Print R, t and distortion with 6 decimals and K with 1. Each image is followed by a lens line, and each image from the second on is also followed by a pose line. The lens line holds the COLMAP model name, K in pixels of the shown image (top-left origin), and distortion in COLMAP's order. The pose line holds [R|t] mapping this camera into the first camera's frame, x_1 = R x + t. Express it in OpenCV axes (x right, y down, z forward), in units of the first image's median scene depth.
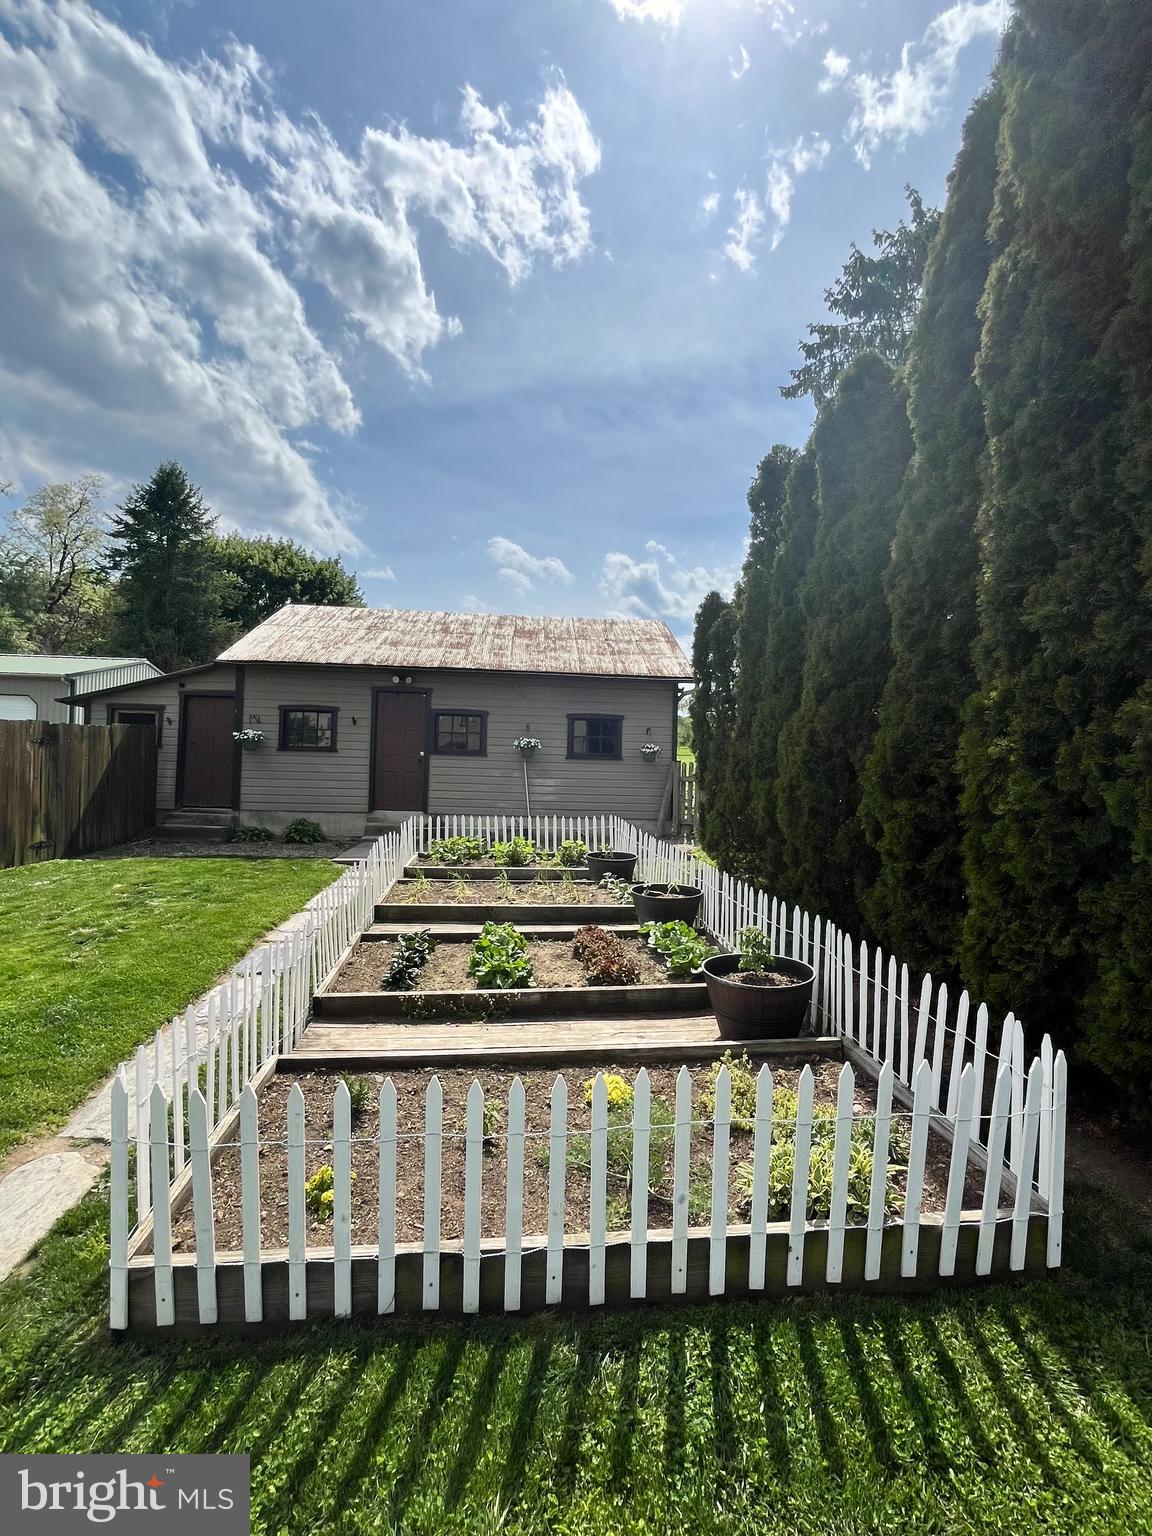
lens RADIAL K [[712.1, 0, 583.6], [0, 712.1, 762.1], [0, 0, 1]] dist [-0.002275, -0.000439]
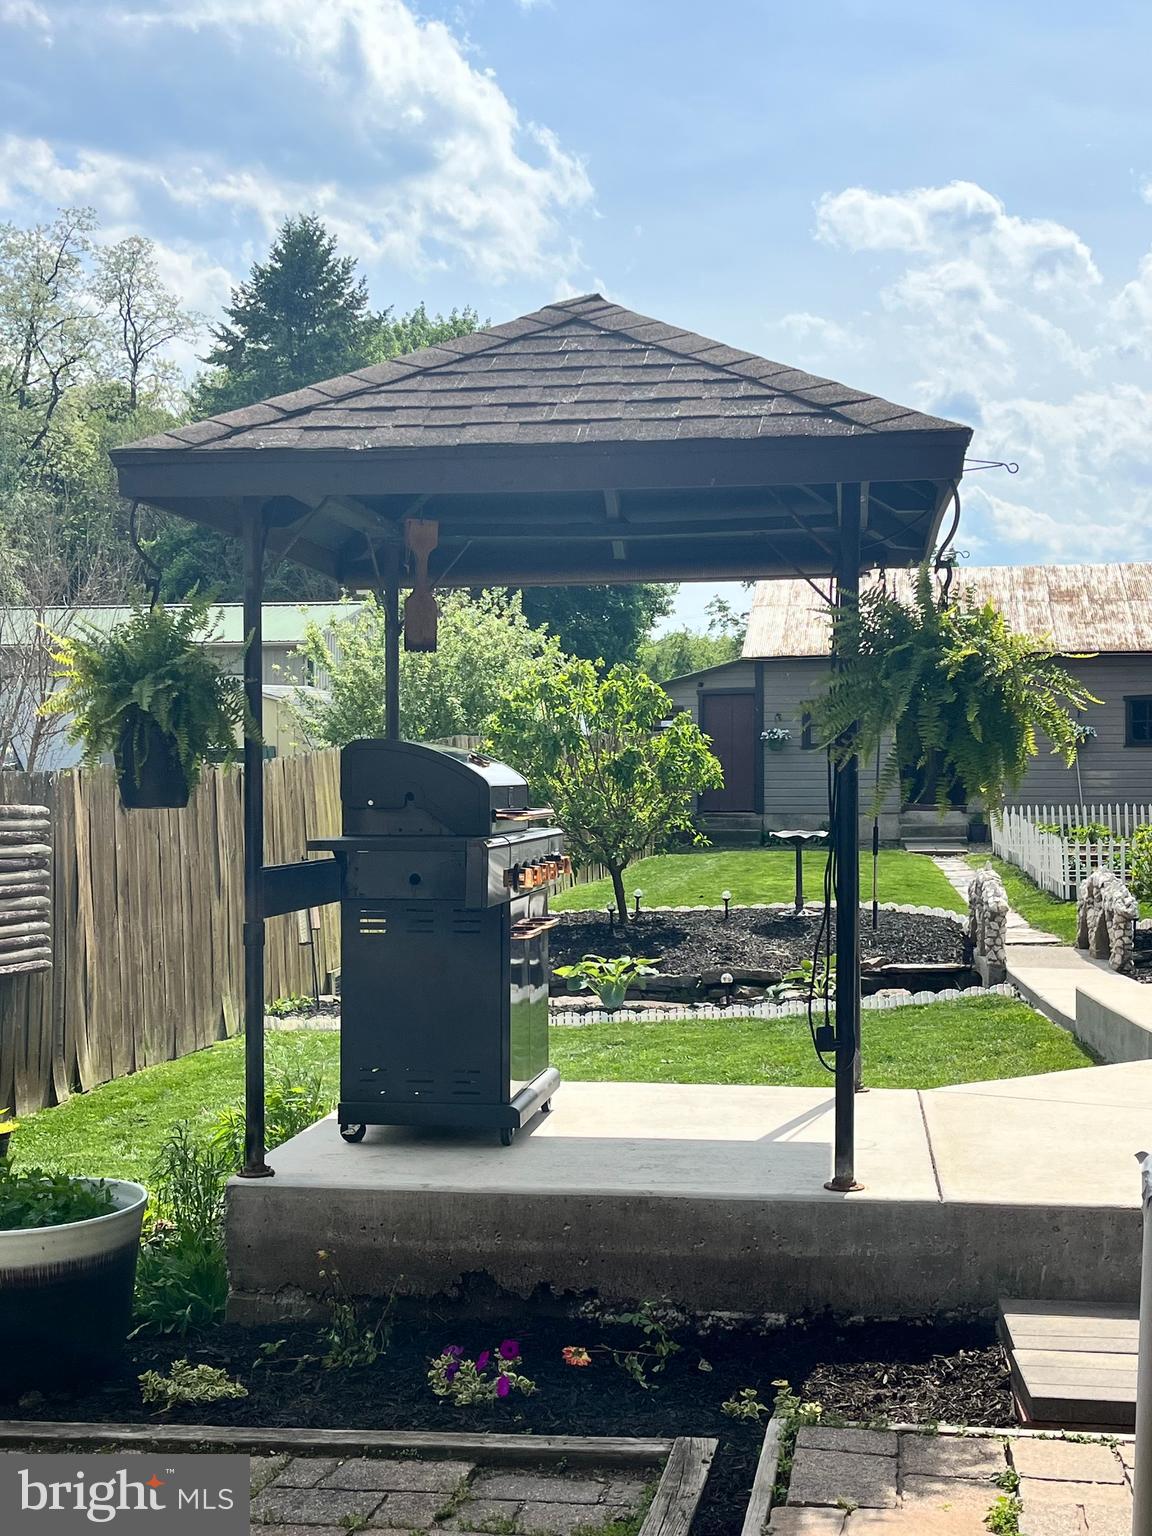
lens RADIAL K [[1942.4, 0, 572.5], [0, 1942.4, 792.1], [0, 0, 1]] dist [0.218035, -1.117127]
pose [[0.968611, -0.028007, -0.246999, -0.088414], [0.033903, 0.999232, 0.019649, -0.020204], [0.246259, -0.027407, 0.968816, -1.524426]]
